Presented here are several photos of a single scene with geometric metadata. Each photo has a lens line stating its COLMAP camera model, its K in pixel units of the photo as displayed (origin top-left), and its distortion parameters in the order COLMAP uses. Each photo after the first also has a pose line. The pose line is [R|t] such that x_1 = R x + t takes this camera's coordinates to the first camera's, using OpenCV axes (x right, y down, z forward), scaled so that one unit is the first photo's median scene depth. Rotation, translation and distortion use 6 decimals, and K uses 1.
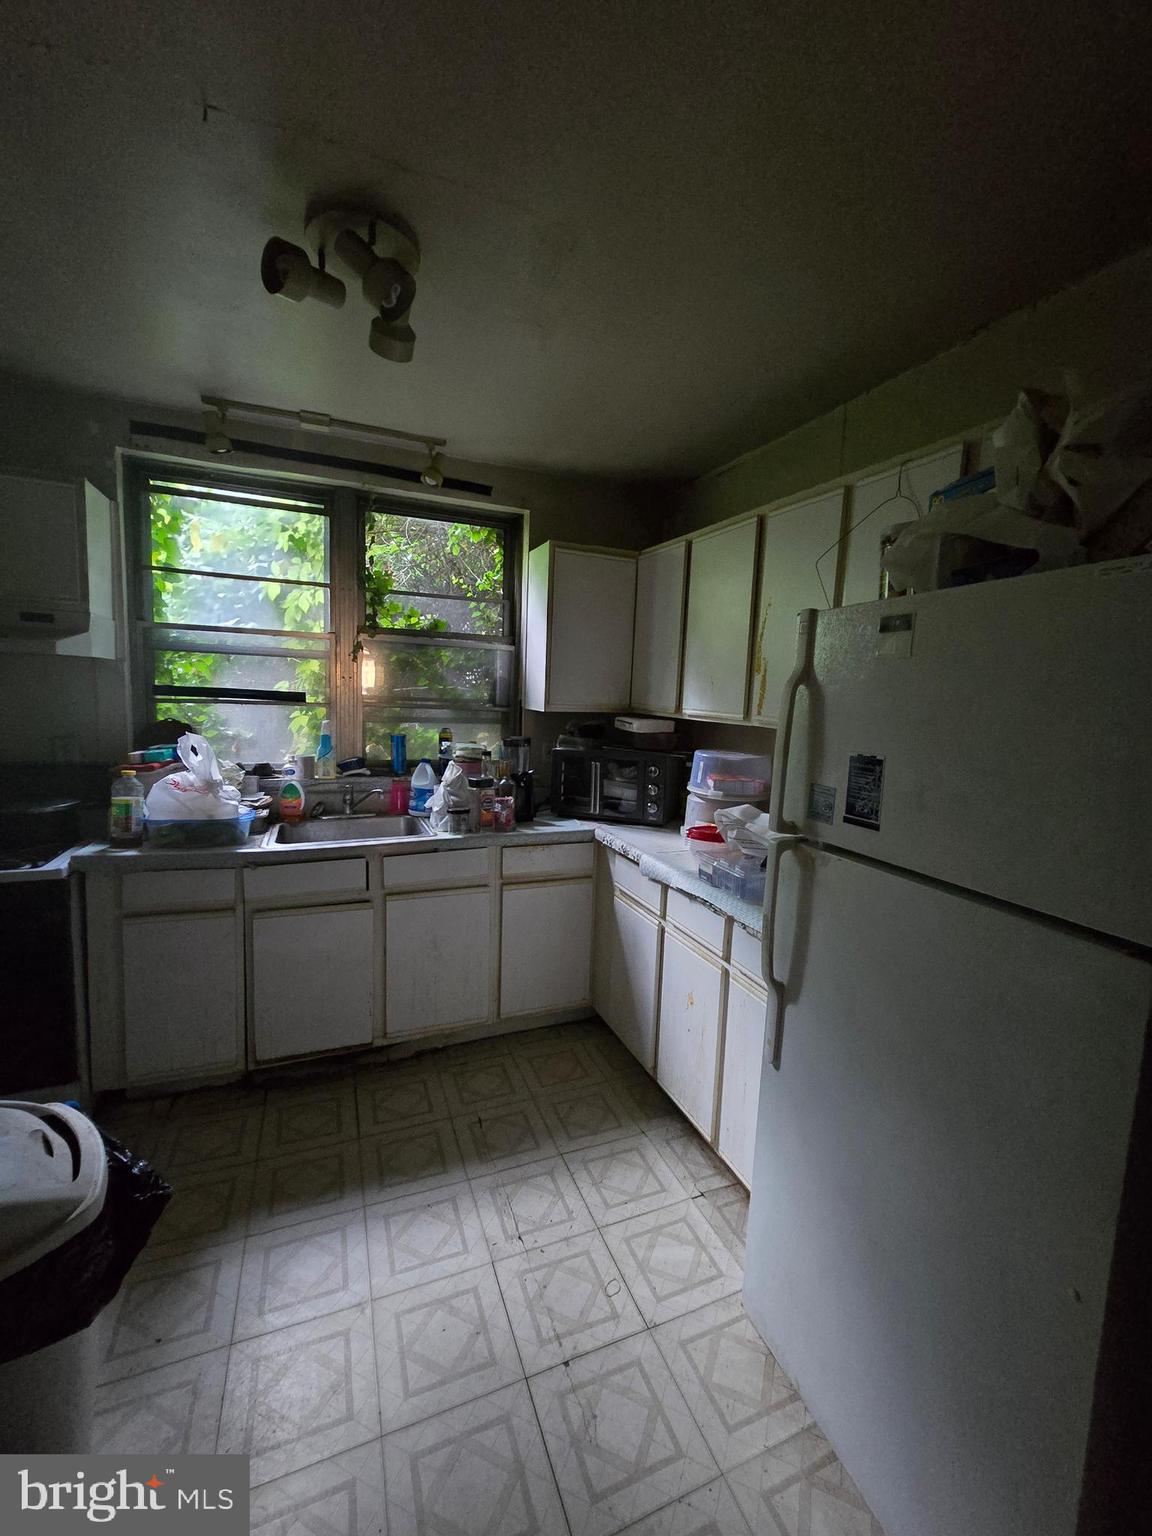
lens RADIAL K [[630.7, 0, 596.3], [0, 630.7, 758.5], [0, 0, 1]] dist [-0.008490, 0.000215]
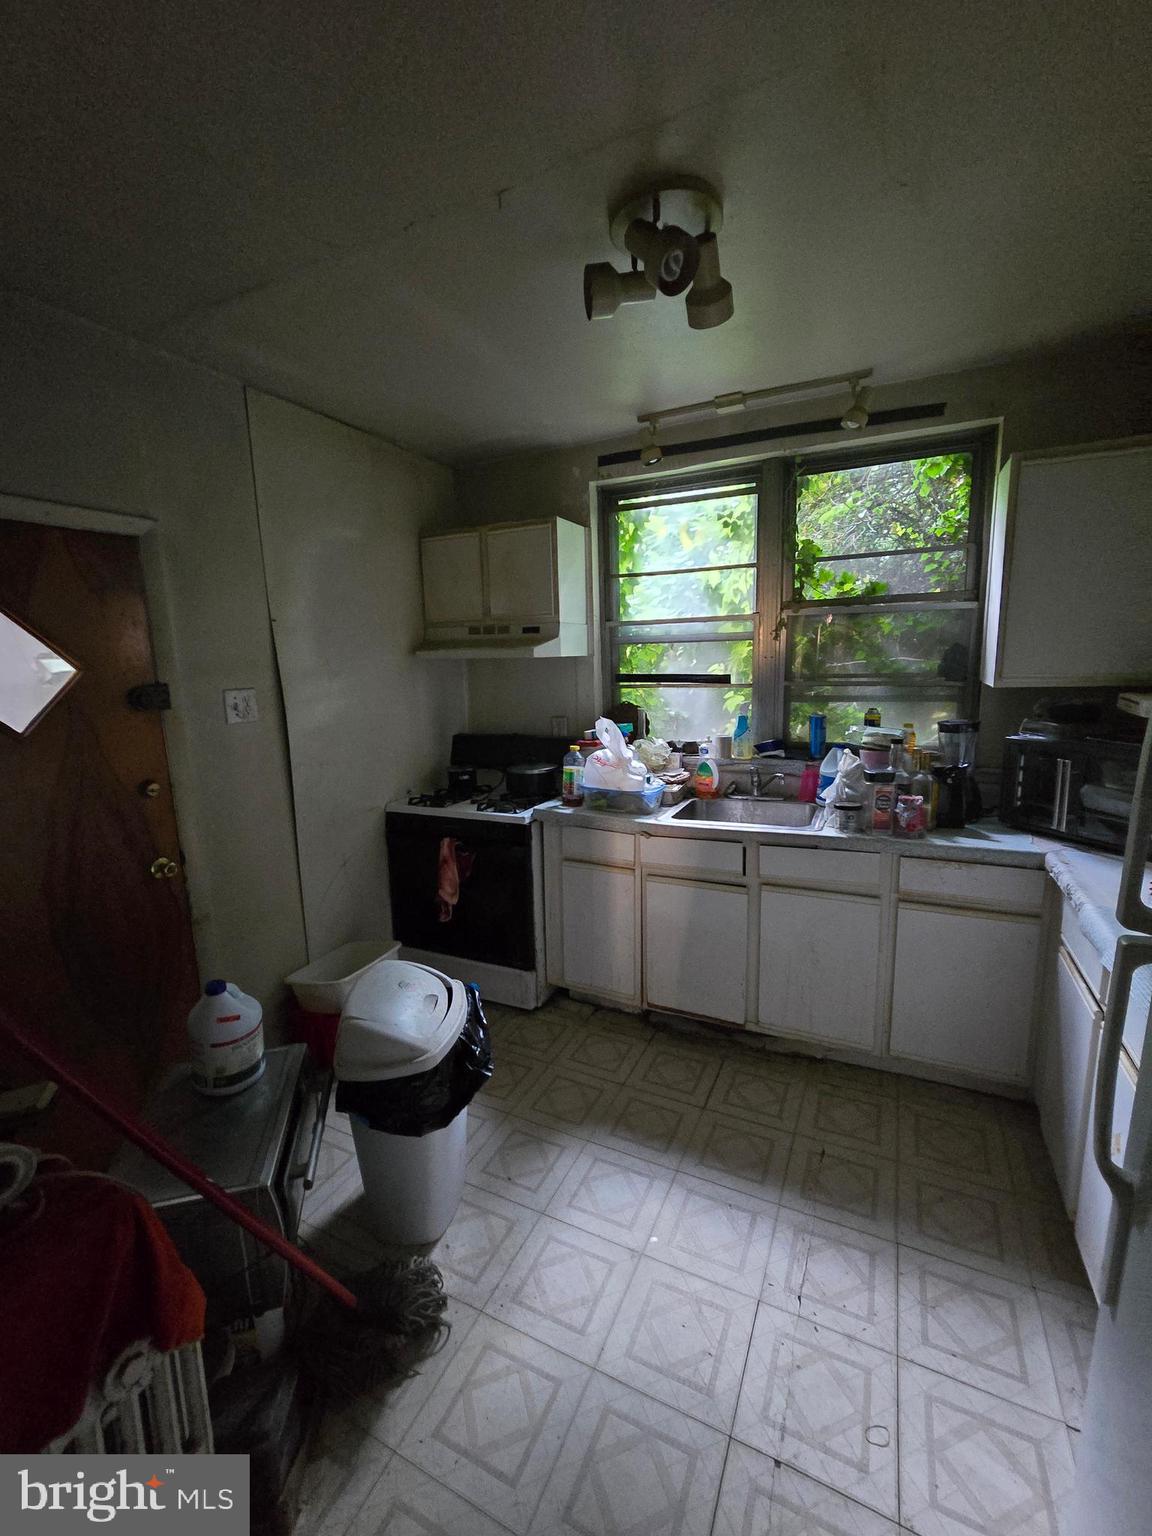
lens RADIAL K [[639.2, 0, 576.0], [0, 639.2, 768.0], [0, 0, 1]] dist [-0.018330, 0.006682]
pose [[0.651965, 0.070933, -0.754924, 0.195743], [-0.021887, 0.996960, 0.074773, -0.027530], [0.757933, -0.032227, 0.651536, 0.136031]]
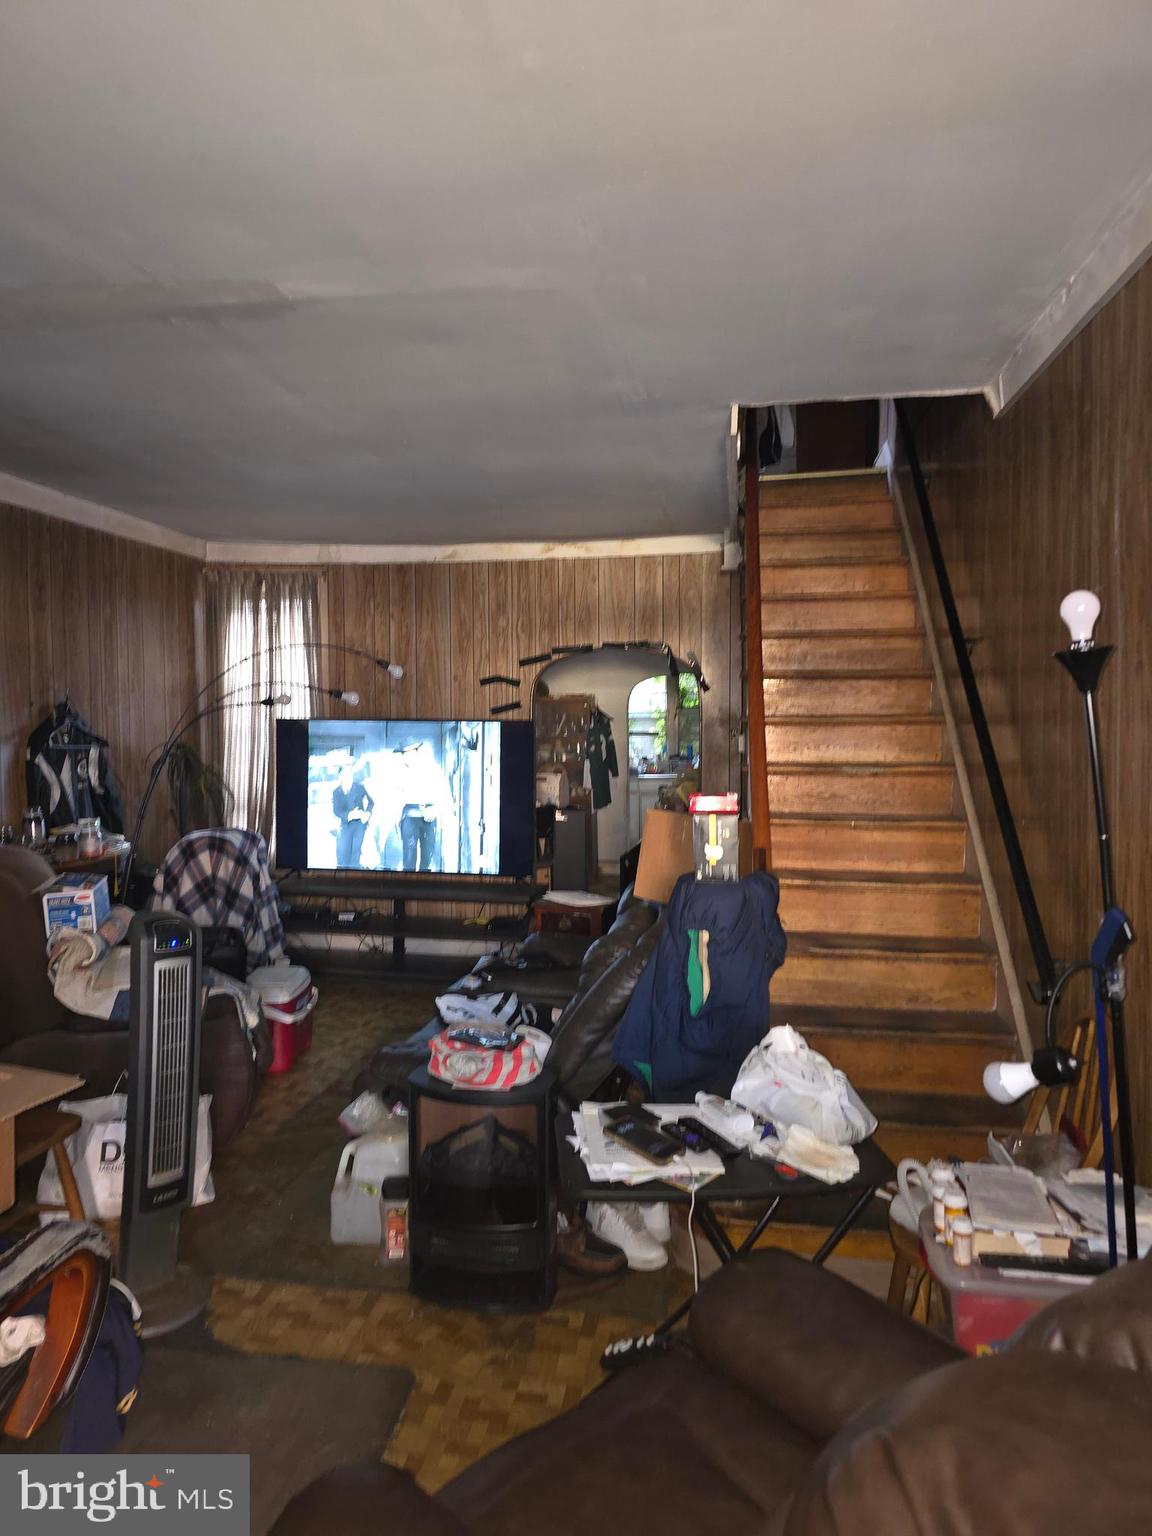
lens RADIAL K [[958.5, 0, 576.0], [0, 958.5, 768.0], [0, 0, 1]] dist [-0.031775, -0.001325]
pose [[0.840940, -0.026915, -0.540458, 1.725876], [-0.012409, 0.997541, -0.068985, 0.399642], [0.540985, 0.064719, 0.838538, -3.118255]]
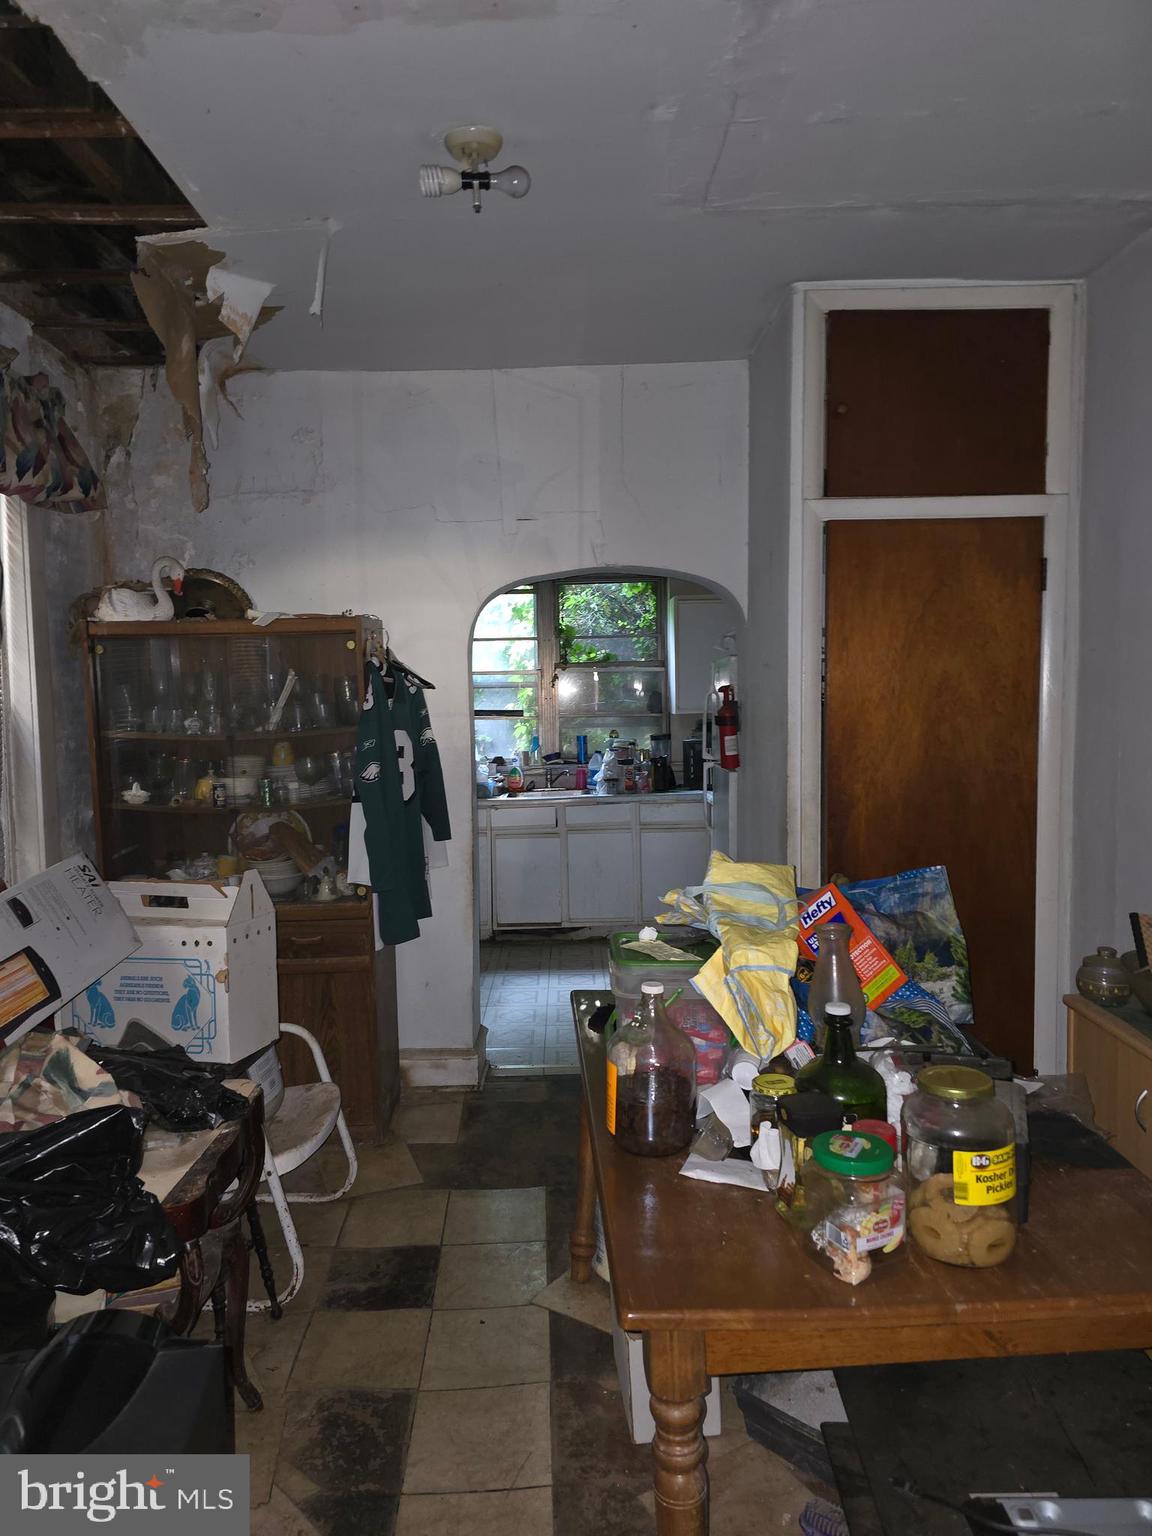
lens RADIAL K [[958.5, 0, 576.0], [0, 958.5, 768.0], [0, 0, 1]] dist [-0.031775, -0.001325]
pose [[0.921735, -0.028934, -0.386740, 0.610761], [0.015510, 0.999165, -0.037788, 0.138901], [0.387511, 0.028833, 0.921414, -1.205354]]
